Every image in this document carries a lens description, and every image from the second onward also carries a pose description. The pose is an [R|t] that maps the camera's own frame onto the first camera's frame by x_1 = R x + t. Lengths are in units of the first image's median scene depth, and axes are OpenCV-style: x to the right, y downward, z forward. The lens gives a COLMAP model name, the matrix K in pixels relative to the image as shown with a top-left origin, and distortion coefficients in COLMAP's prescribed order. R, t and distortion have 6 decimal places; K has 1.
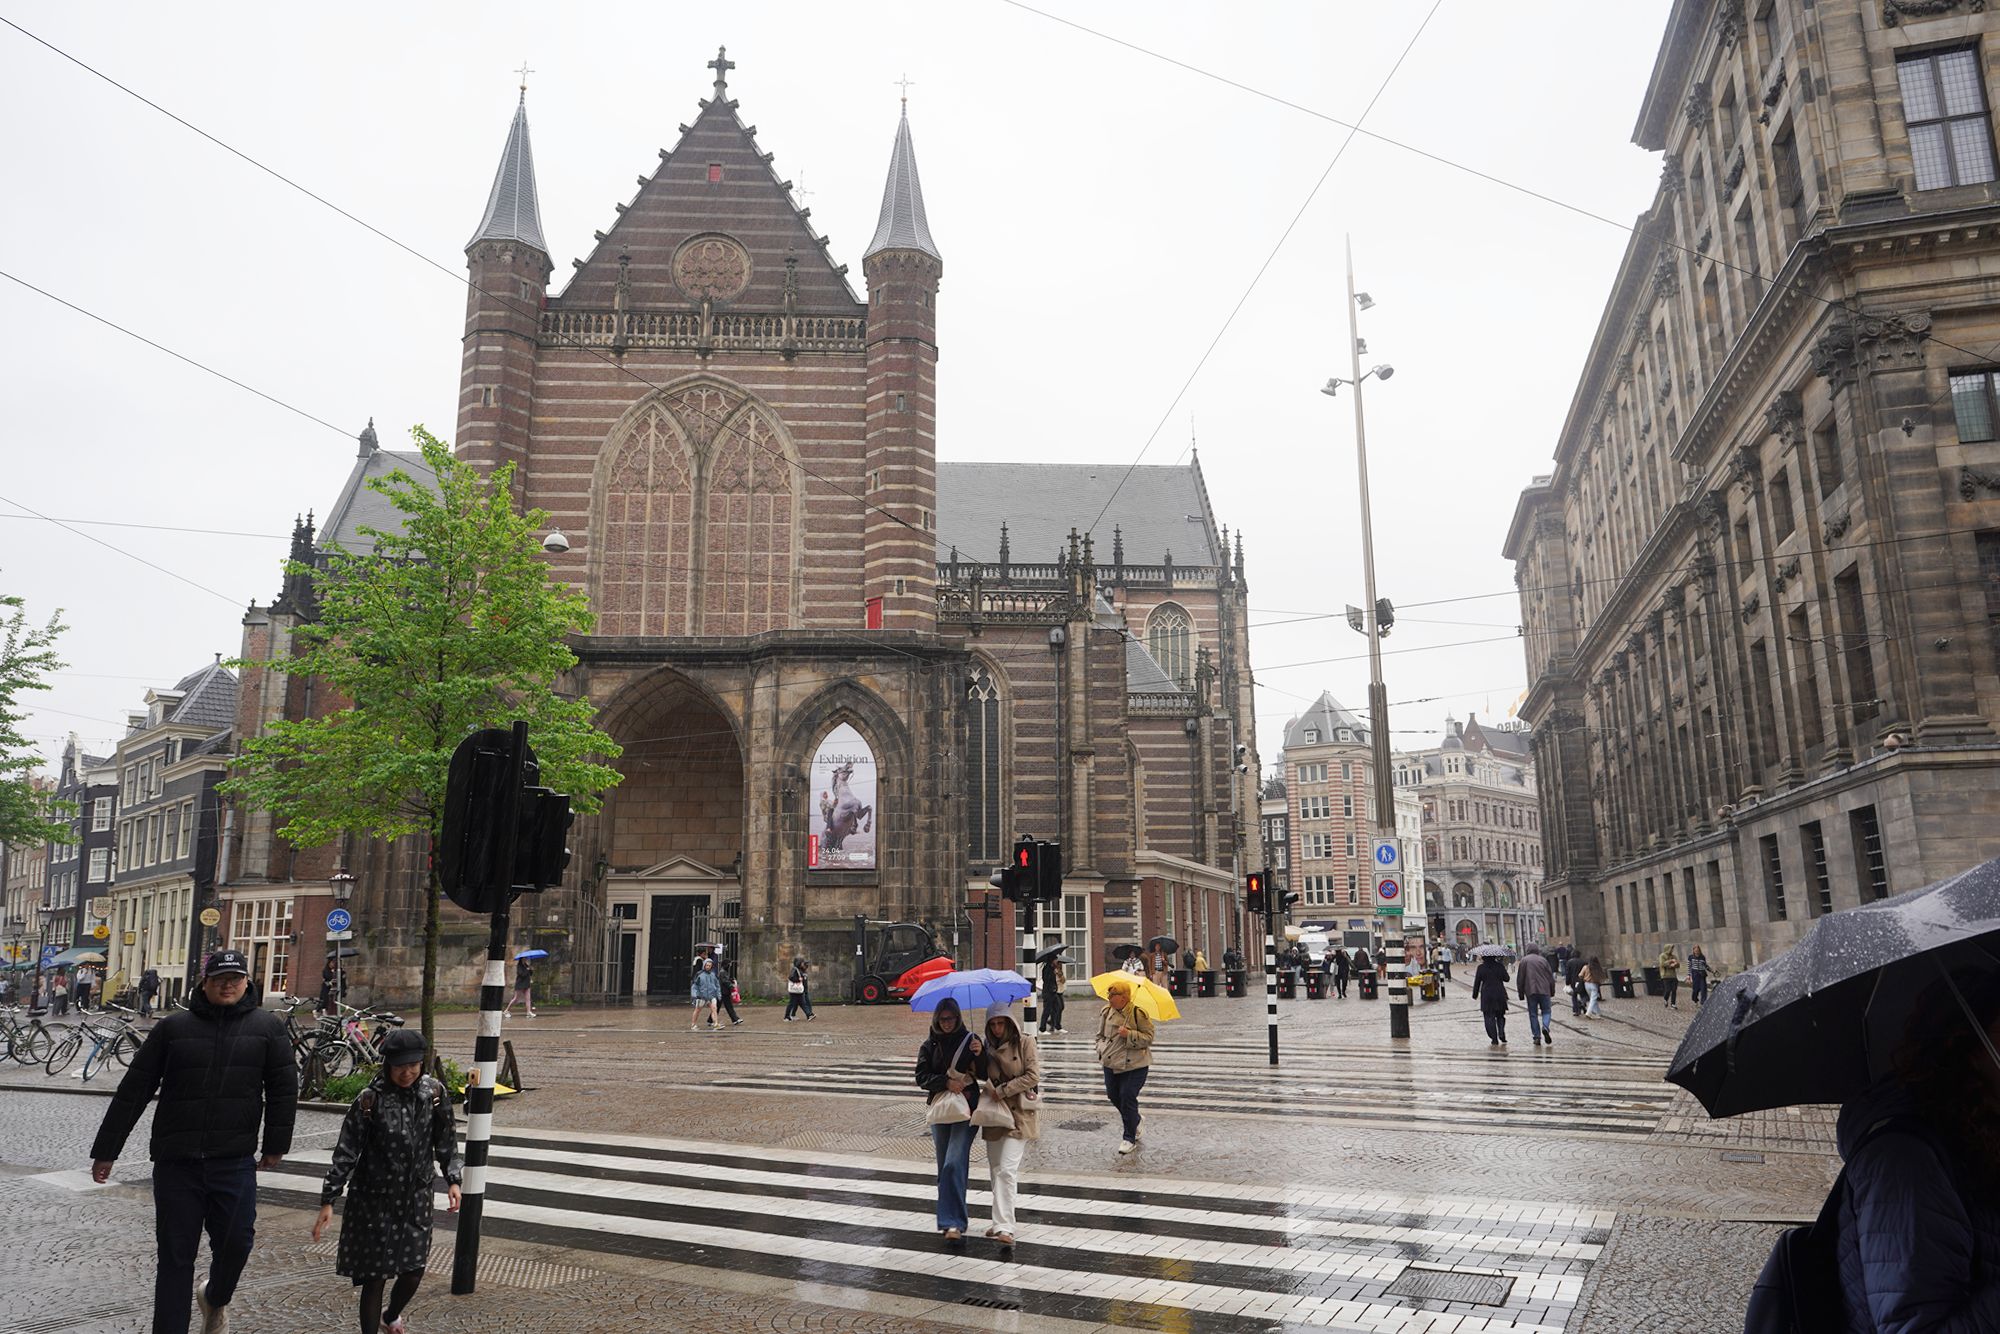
lens RADIAL K [[1309.0, 0, 995.7], [0, 1309.0, 668.3], [0, 0, 1]] dist [-0.026068, 0.026754]
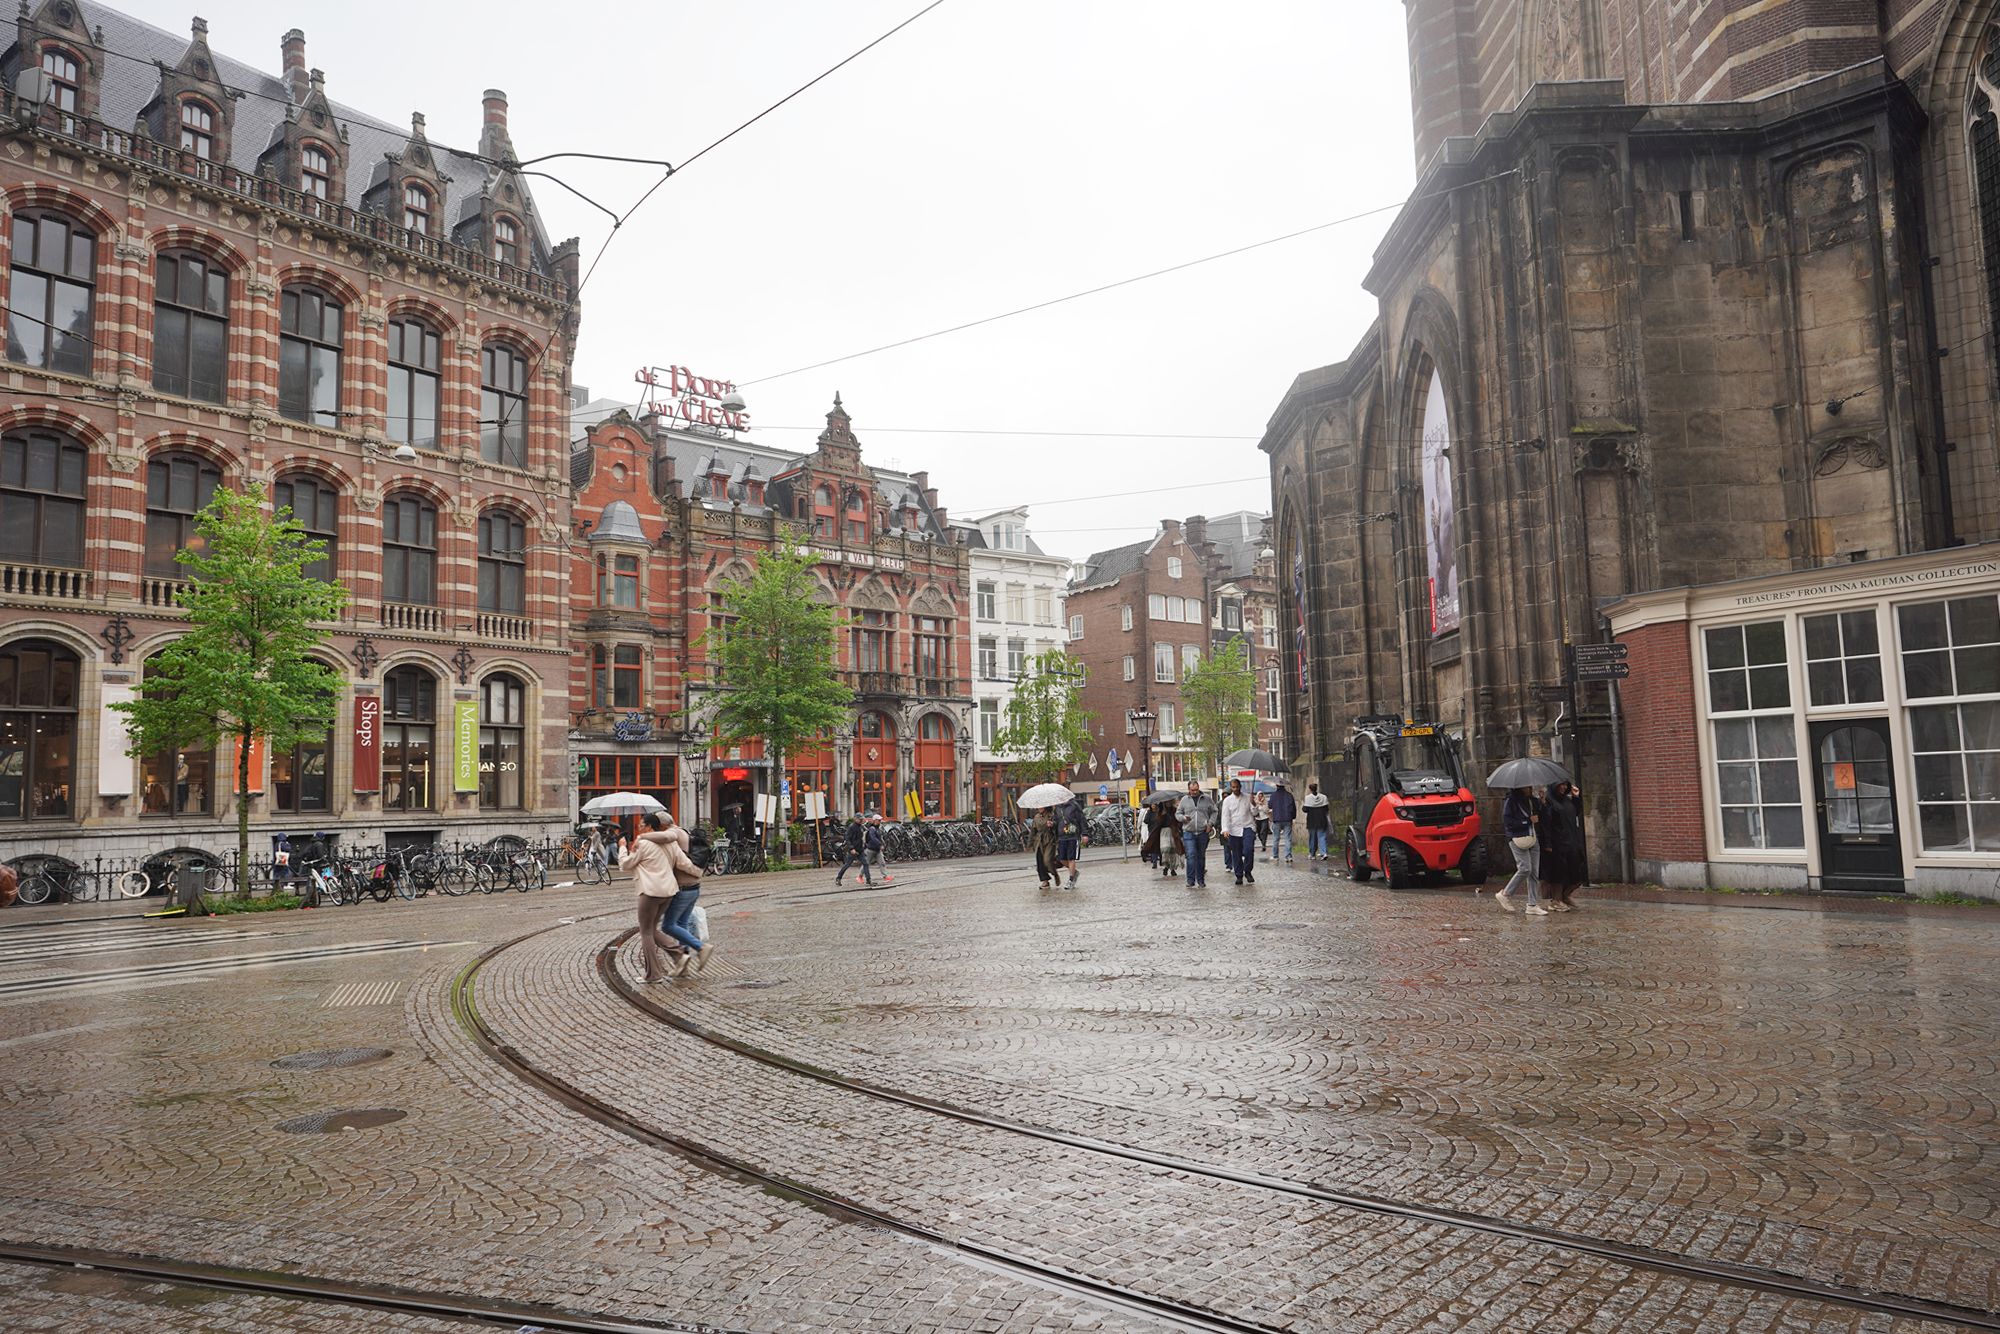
lens RADIAL K [[1309.0, 0, 995.7], [0, 1309.0, 668.3], [0, 0, 1]] dist [-0.026068, 0.026754]
pose [[-0.081745, -0.089168, -0.992656, 0.367583], [0.243294, 0.964073, -0.106636, 0.151975], [0.966502, -0.250224, -0.057115, 0.711581]]
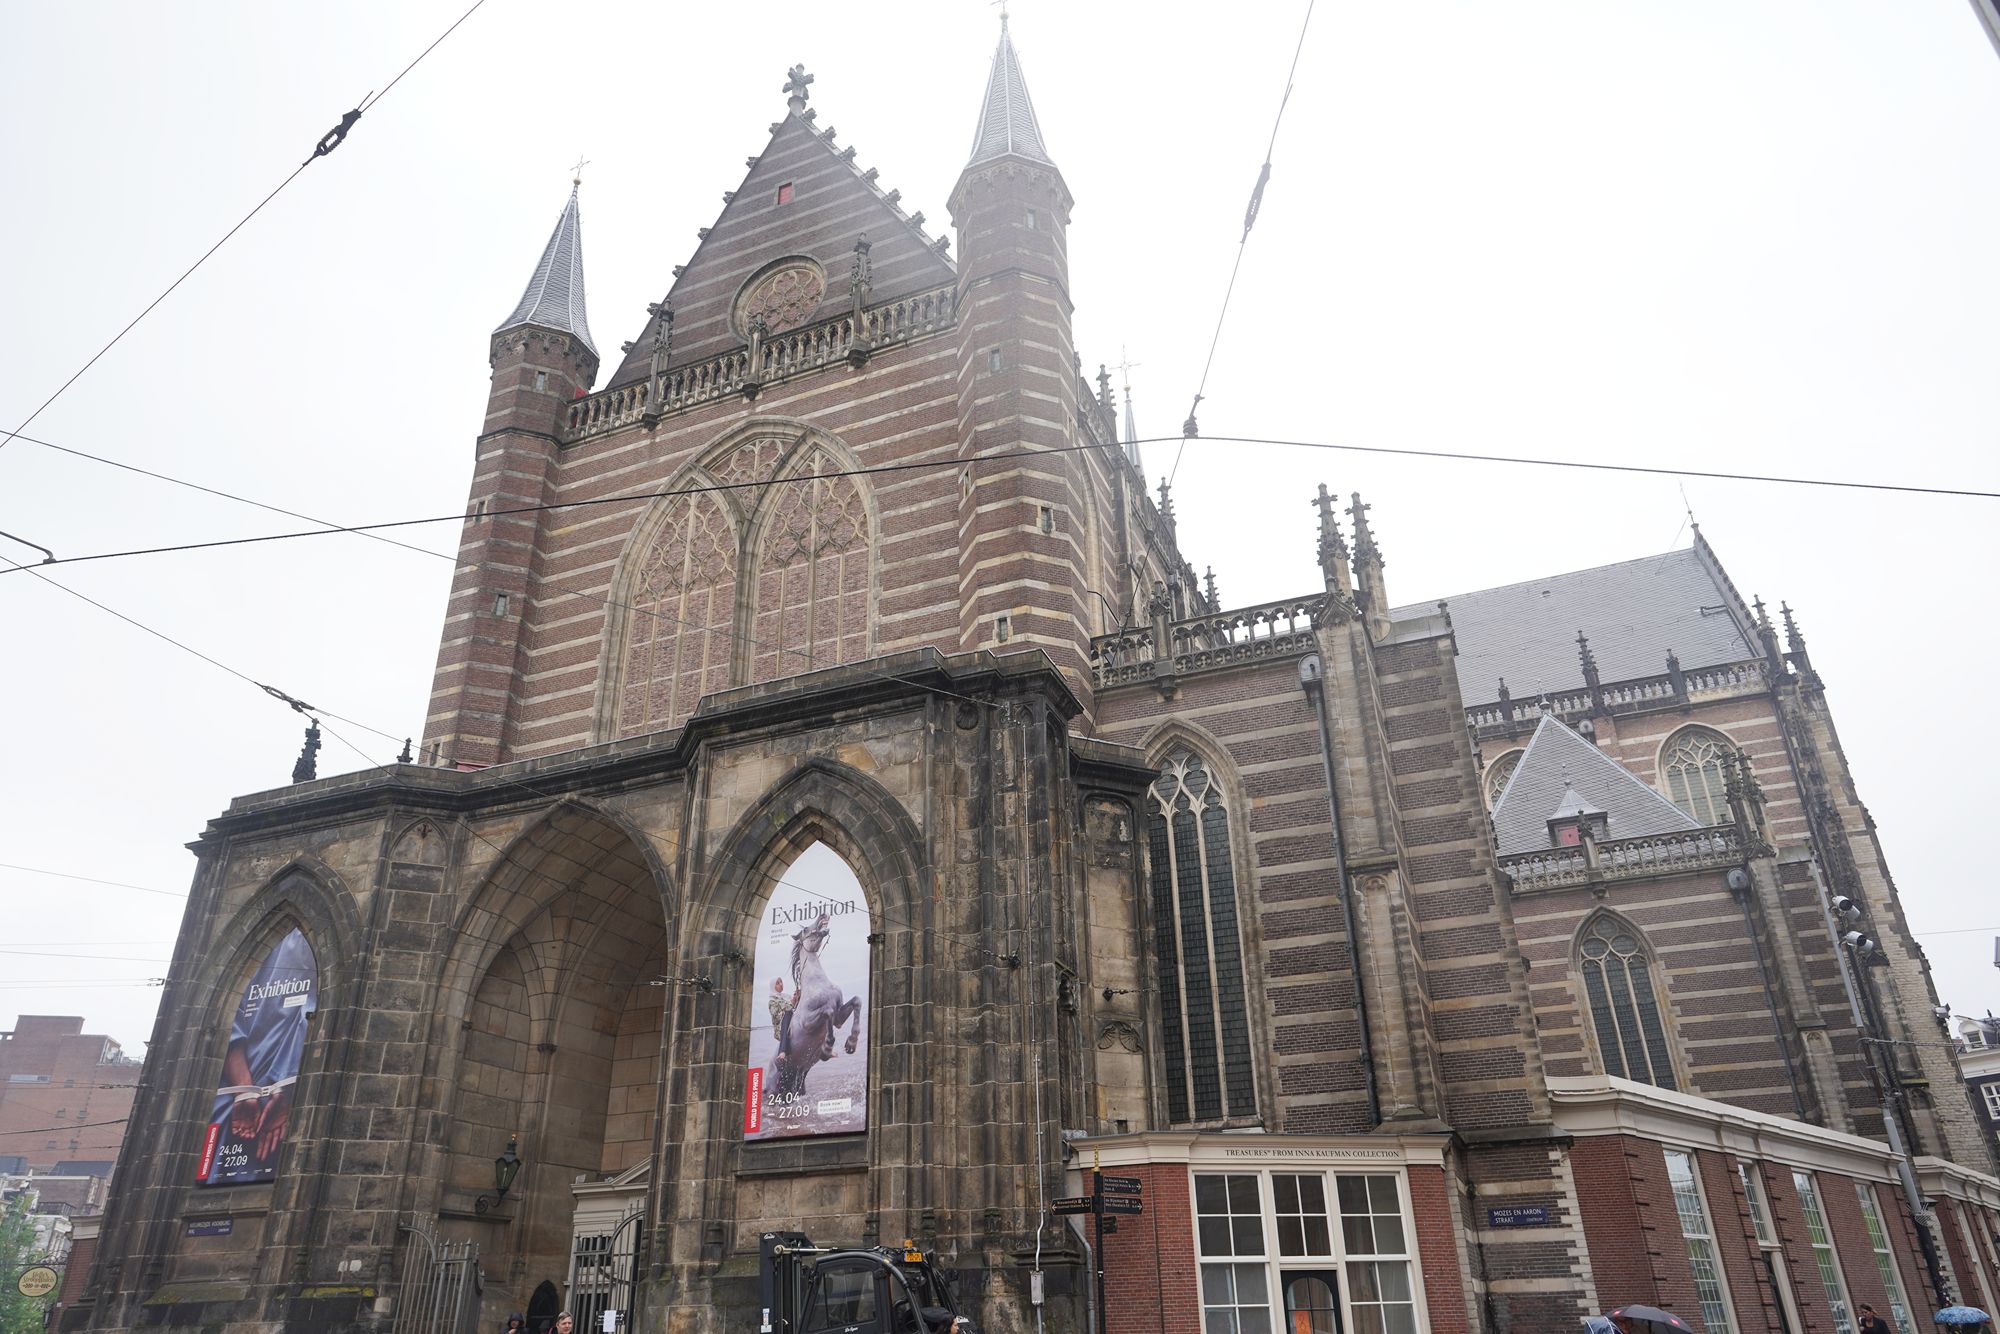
lens RADIAL K [[1309.0, 0, 995.7], [0, 1309.0, 668.3], [0, 0, 1]] dist [-0.026068, 0.026754]
pose [[0.898302, -0.208225, -0.386906, 0.139532], [0.105890, 0.957216, -0.269303, 0.106192], [0.426429, 0.200946, 0.881918, 0.486493]]
